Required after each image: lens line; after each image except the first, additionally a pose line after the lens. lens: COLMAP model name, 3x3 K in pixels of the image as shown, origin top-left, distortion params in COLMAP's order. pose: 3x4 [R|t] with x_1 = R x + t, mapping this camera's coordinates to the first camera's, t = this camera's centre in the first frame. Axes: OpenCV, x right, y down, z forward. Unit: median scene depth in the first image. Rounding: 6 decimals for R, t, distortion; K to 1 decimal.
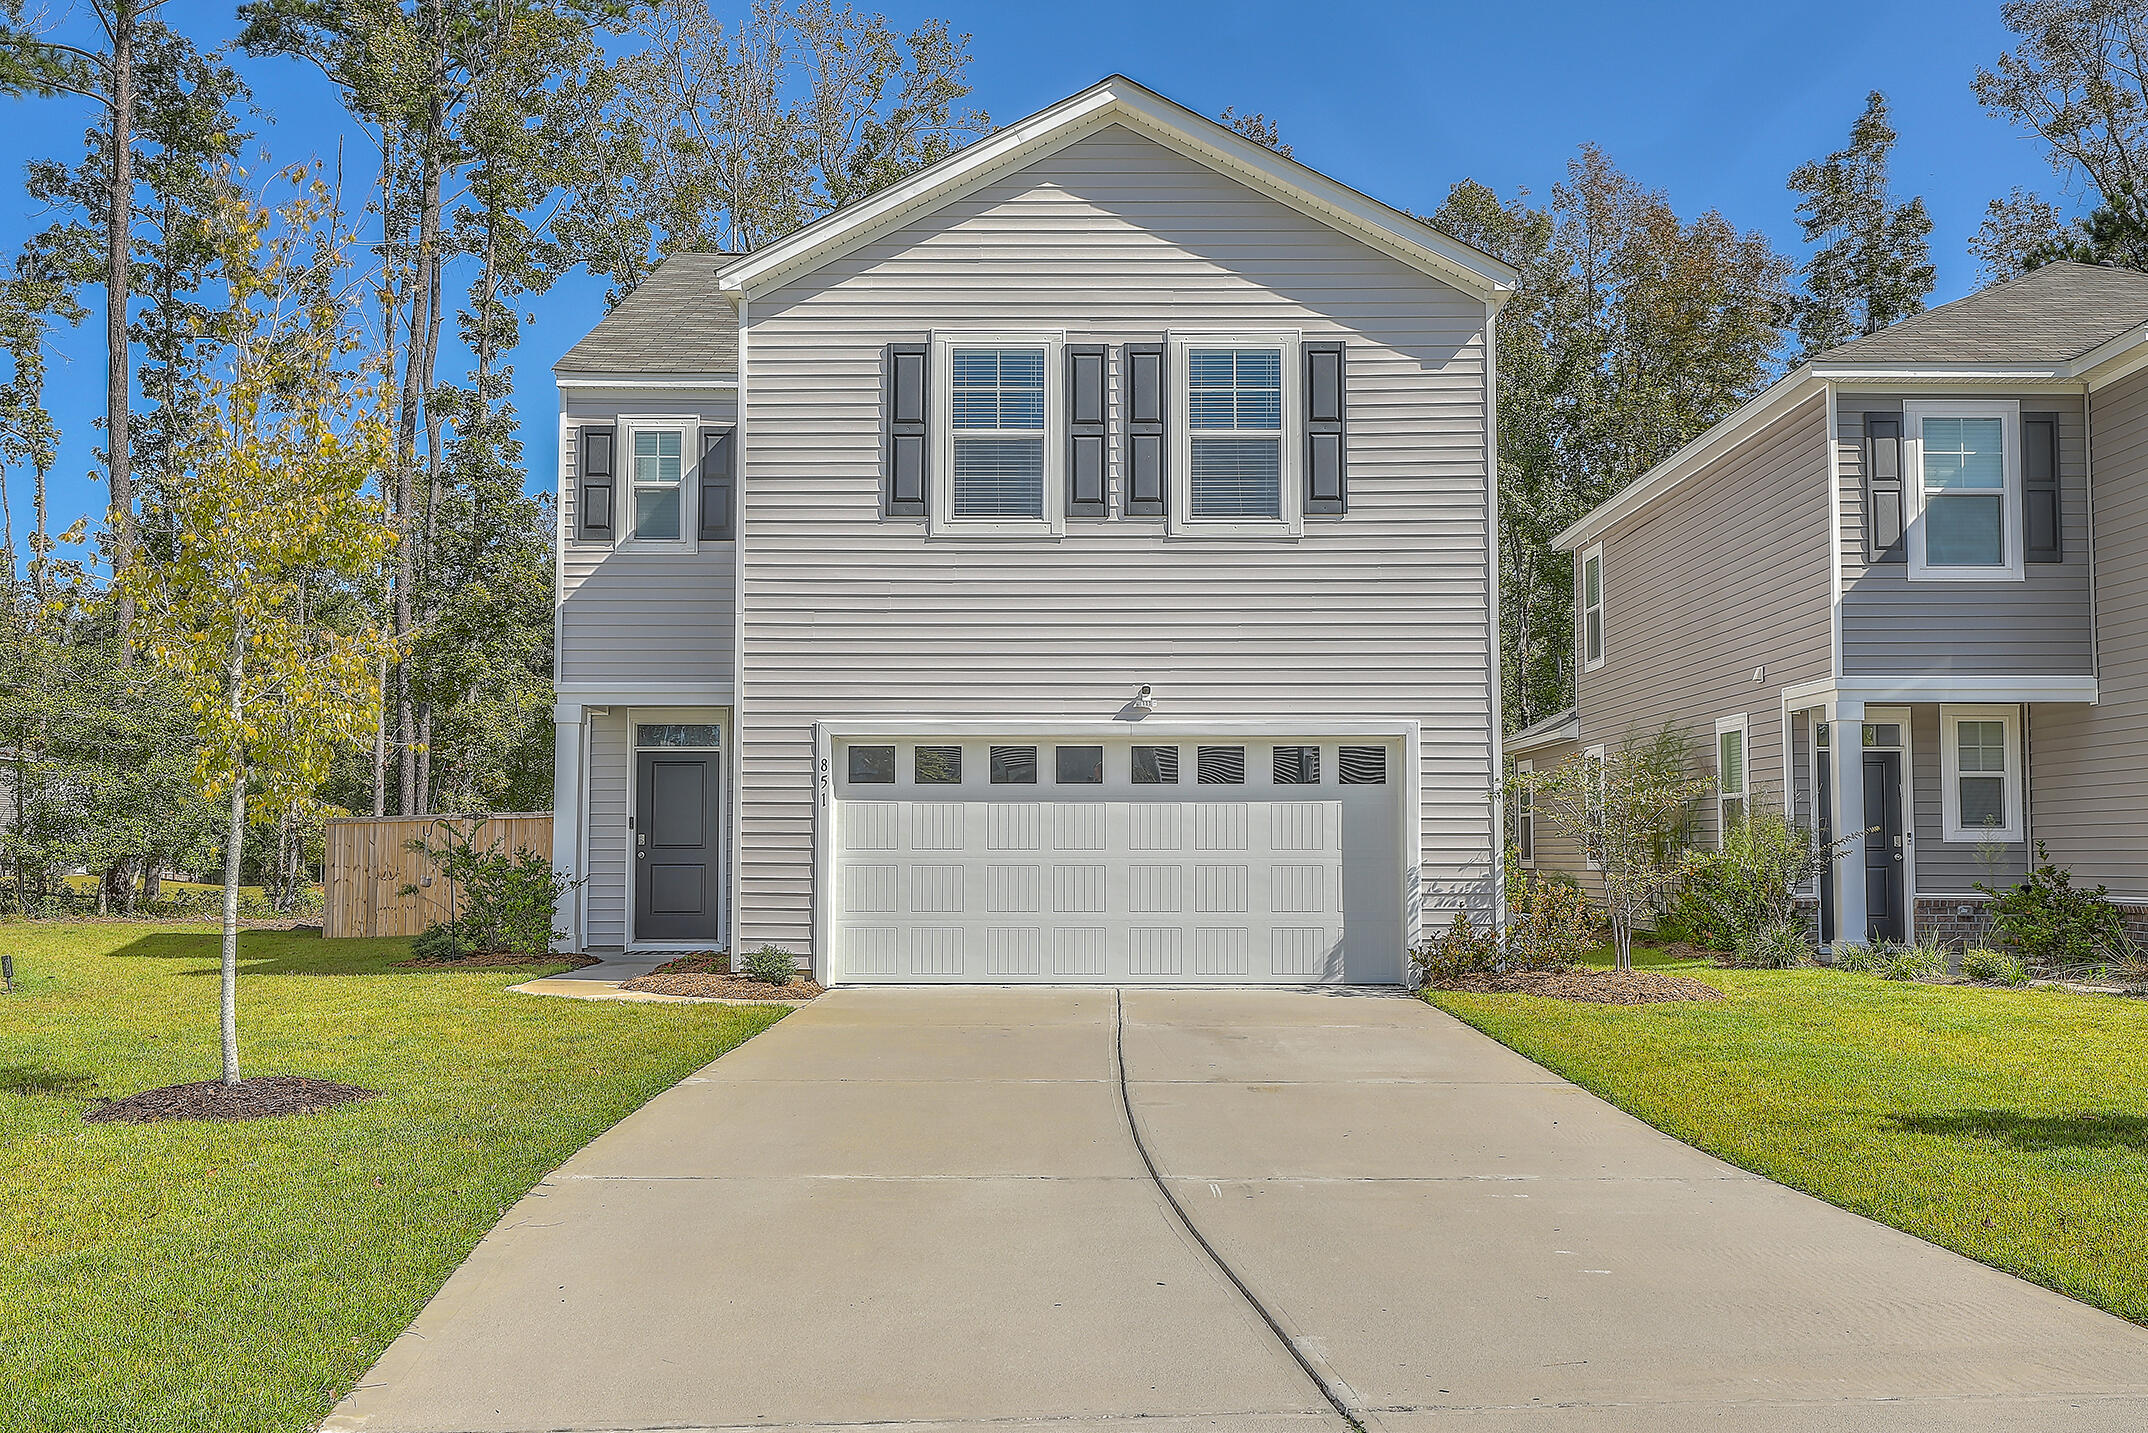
lens RADIAL K [[2147.5, 0, 1076.4], [0, 2147.5, 717.1], [0, 0, 1]] dist [0.027743, 0.000000]
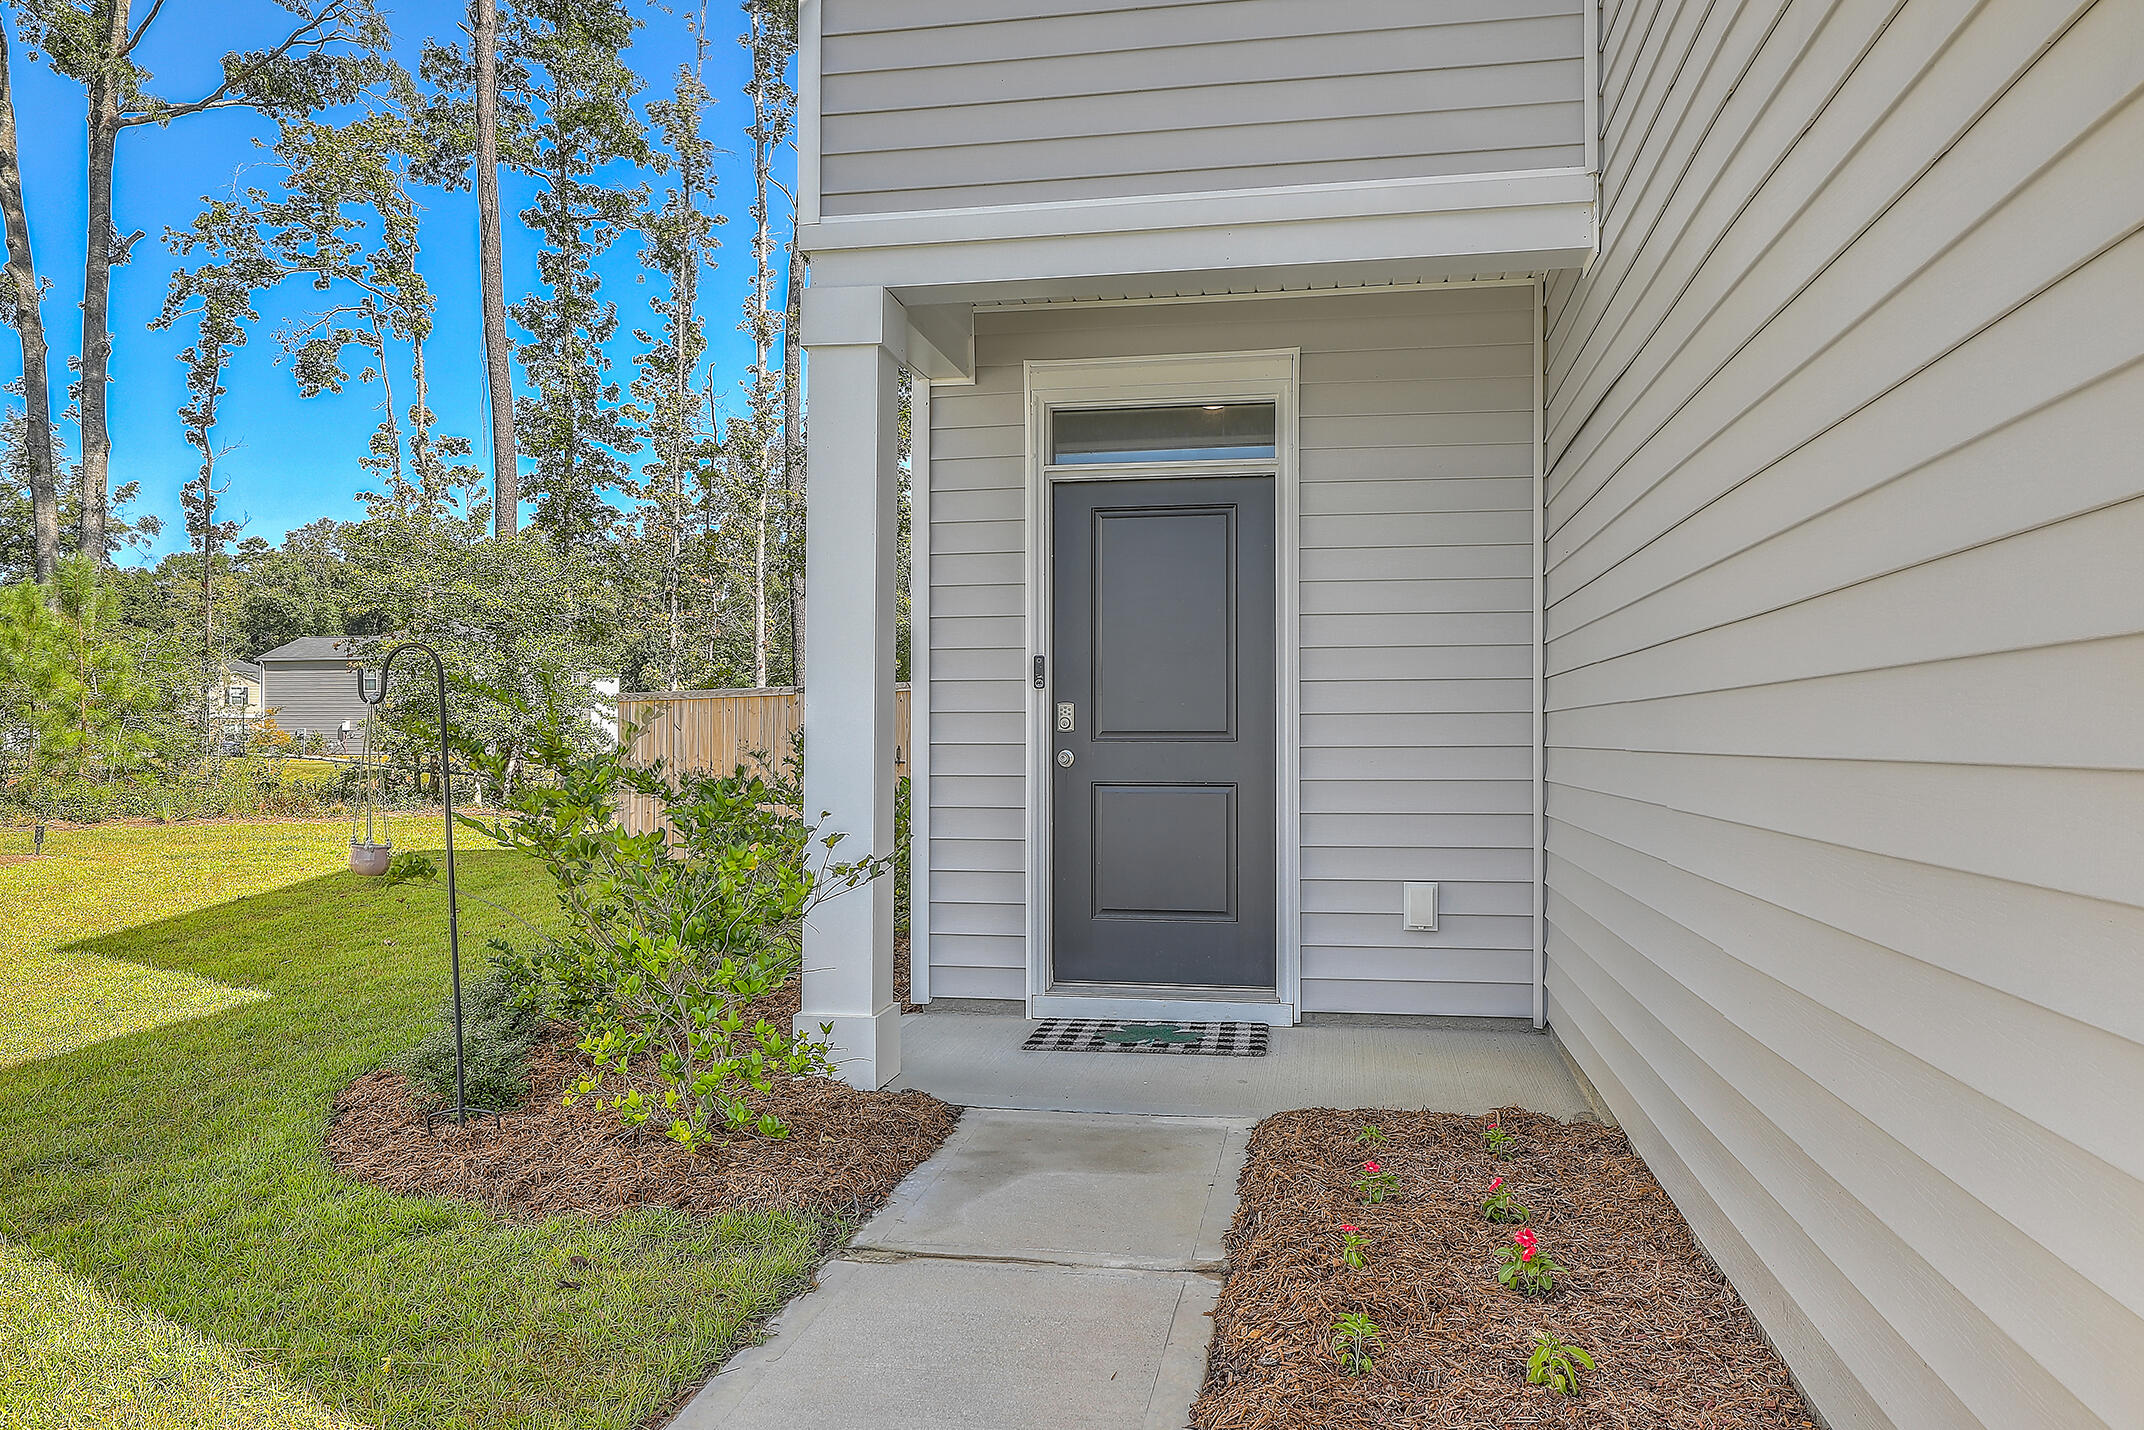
lens RADIAL K [[1479.8, 0, 1073.4], [0, 1479.8, 722.2], [0, 0, 1]] dist [-0.008932, 0.003855]
pose [[0.985582, -0.004304, -0.169142, -0.083682], [0.013652, 0.998440, 0.054142, 0.023364], [0.168645, -0.055671, 0.984103, 0.397265]]
